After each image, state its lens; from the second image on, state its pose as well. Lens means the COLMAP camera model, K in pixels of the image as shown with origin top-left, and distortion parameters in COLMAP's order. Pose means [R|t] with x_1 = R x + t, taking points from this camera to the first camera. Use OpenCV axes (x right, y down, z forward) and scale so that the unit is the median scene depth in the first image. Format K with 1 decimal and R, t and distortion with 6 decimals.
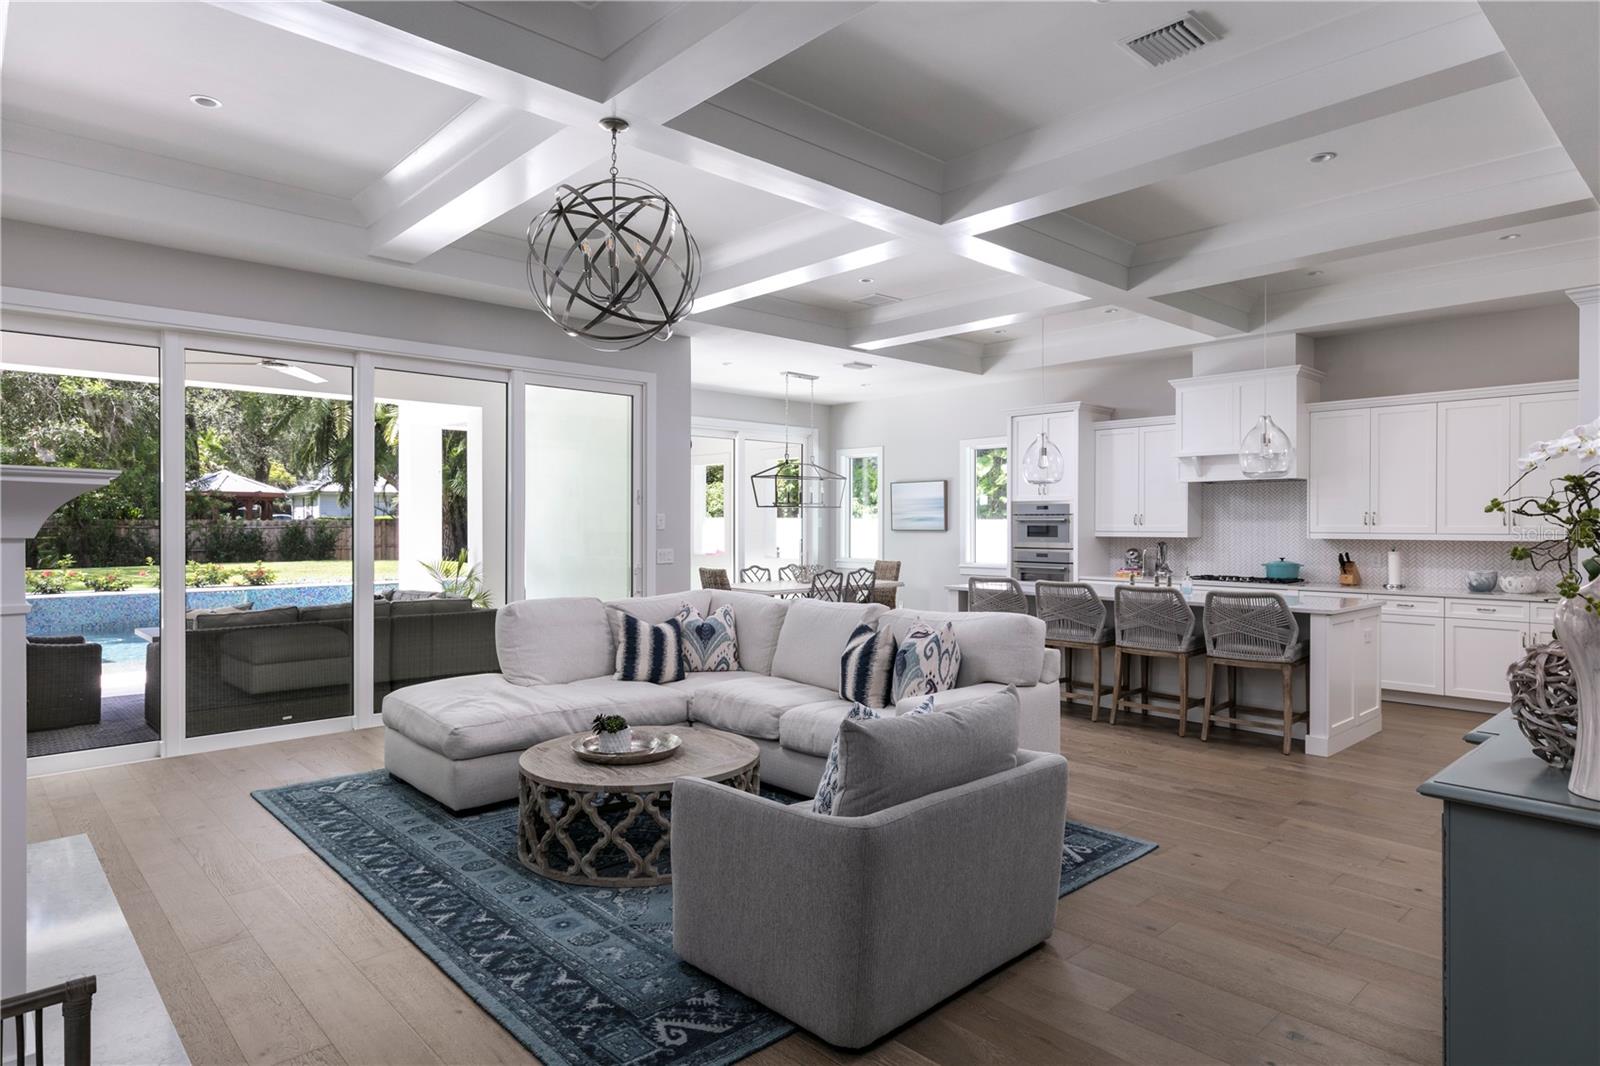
lens RADIAL K [[914.8, 0, 800.0], [0, 914.8, 533.0], [0, 0, 1]] dist [0.017618, 0.000070]
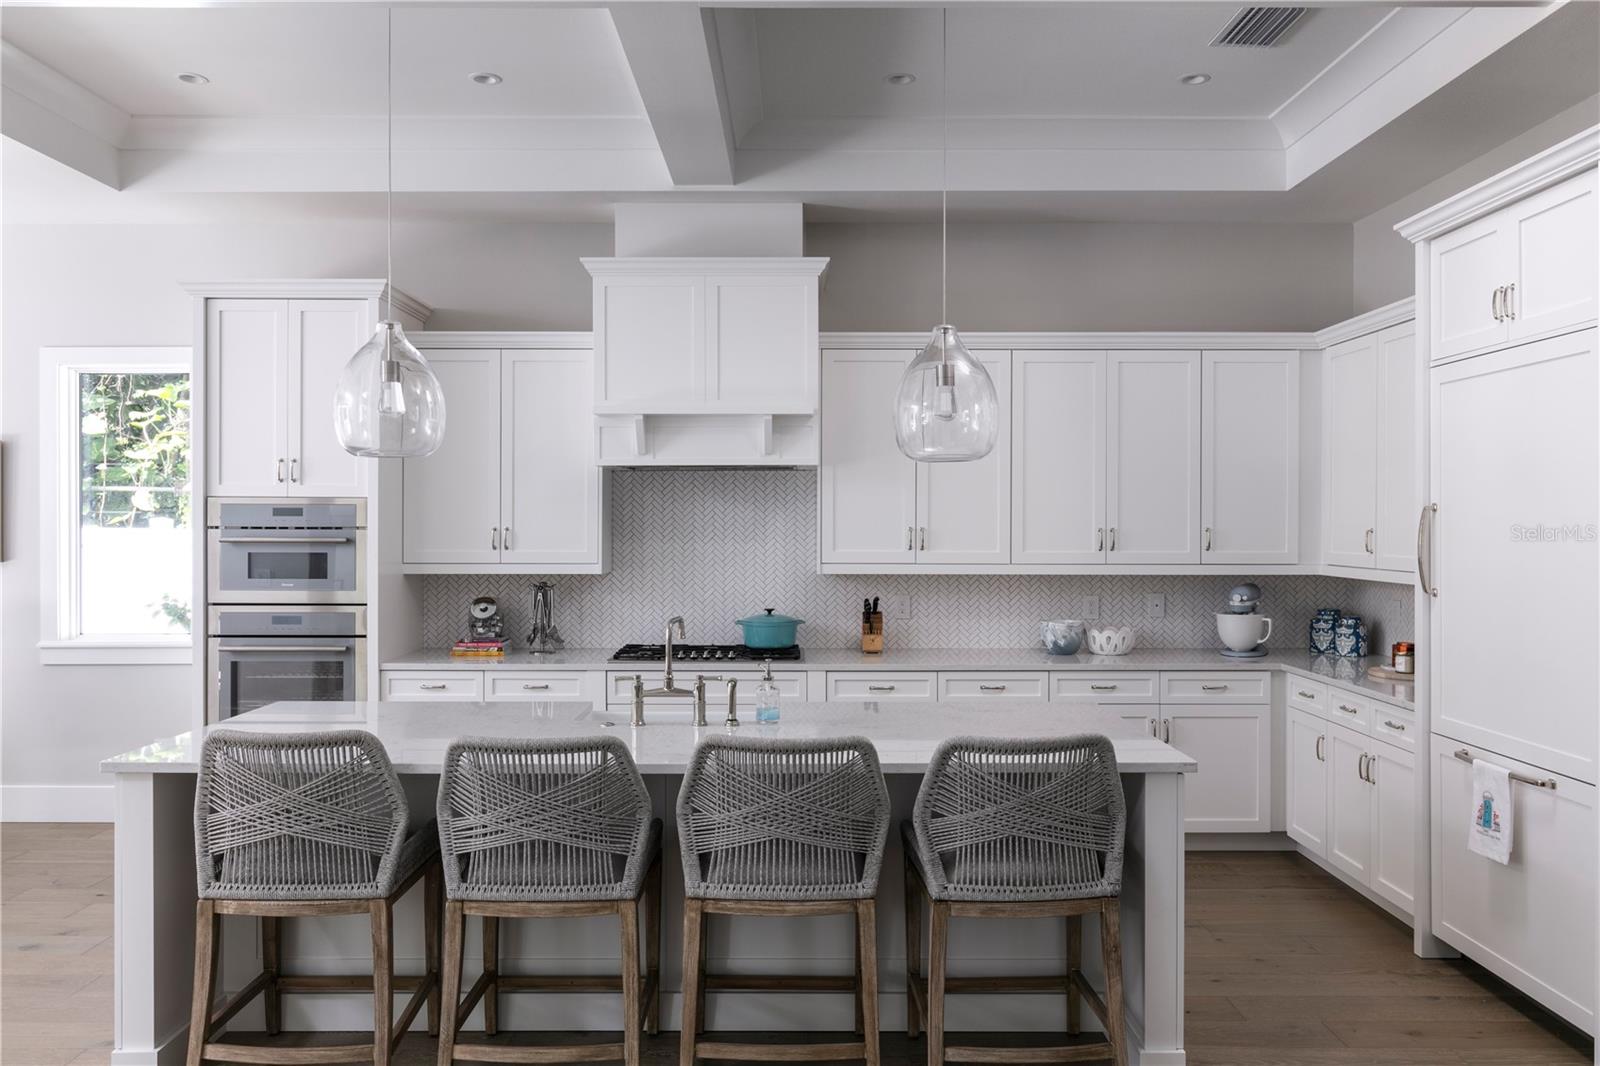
lens RADIAL K [[1153.0, 0, 800.0], [0, 1153.0, 533.0], [0, 0, 1]] dist [0.004902, 0.001696]
pose [[0.681620, -0.005856, 0.731683, 0.031128], [0.008112, 0.999967, 0.000447, -0.018992], [-0.731661, 0.005630, 0.681645, 0.526177]]
